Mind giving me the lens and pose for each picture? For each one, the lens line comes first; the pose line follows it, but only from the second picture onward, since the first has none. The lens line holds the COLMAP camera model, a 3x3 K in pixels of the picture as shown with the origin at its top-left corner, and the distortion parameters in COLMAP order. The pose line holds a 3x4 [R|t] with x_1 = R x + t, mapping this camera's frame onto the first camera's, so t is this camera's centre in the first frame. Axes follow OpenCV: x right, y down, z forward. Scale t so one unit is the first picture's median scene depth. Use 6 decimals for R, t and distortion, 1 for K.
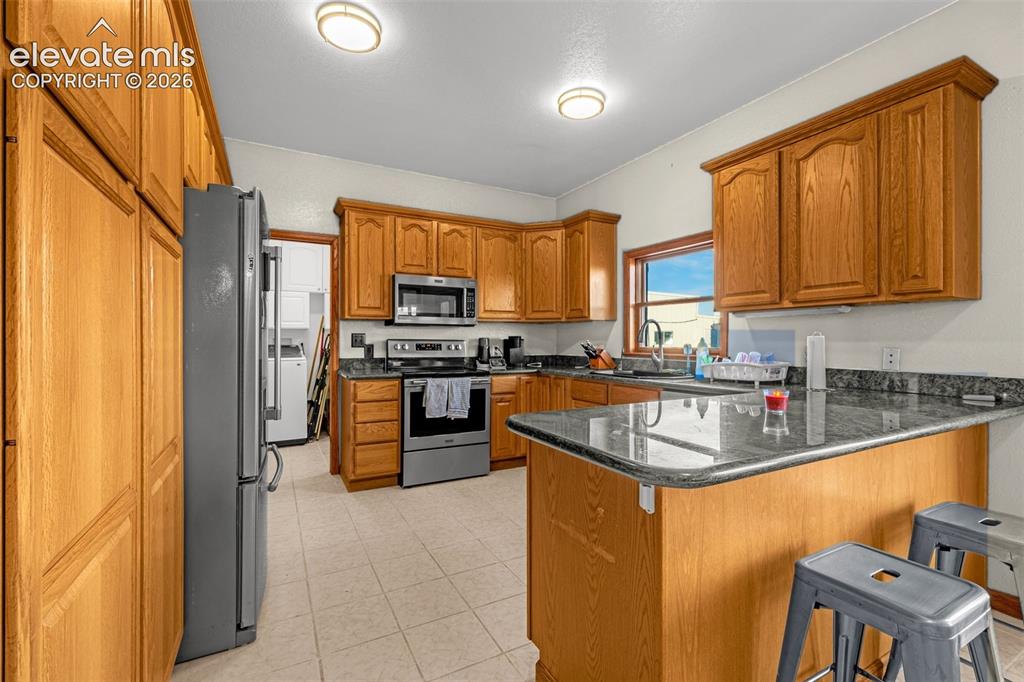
lens RADIAL K [[433.5, 0, 505.3], [0, 433.5, 338.2], [0, 0, 1]] dist [-0.001282, -0.000117]
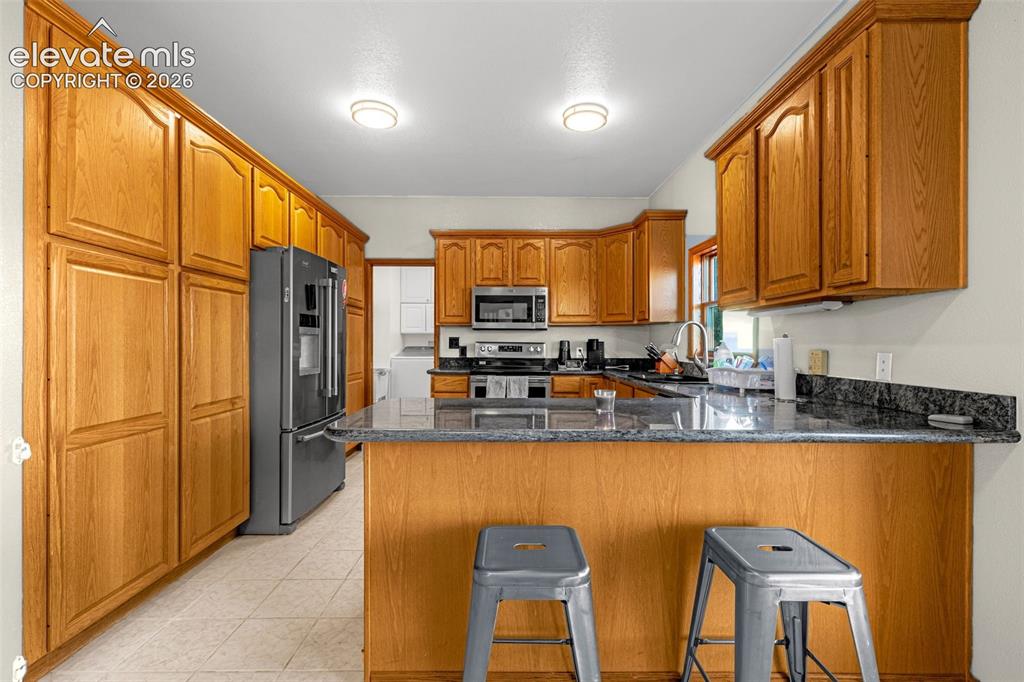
lens RADIAL K [[433.5, 0, 505.3], [0, 433.5, 338.2], [0, 0, 1]] dist [-0.001282, -0.000117]
pose [[0.885819, -0.003351, -0.464019, 0.364597], [-0.000193, 0.999971, -0.007589, 0.001353], [0.464031, 0.006812, 0.885793, -0.013285]]
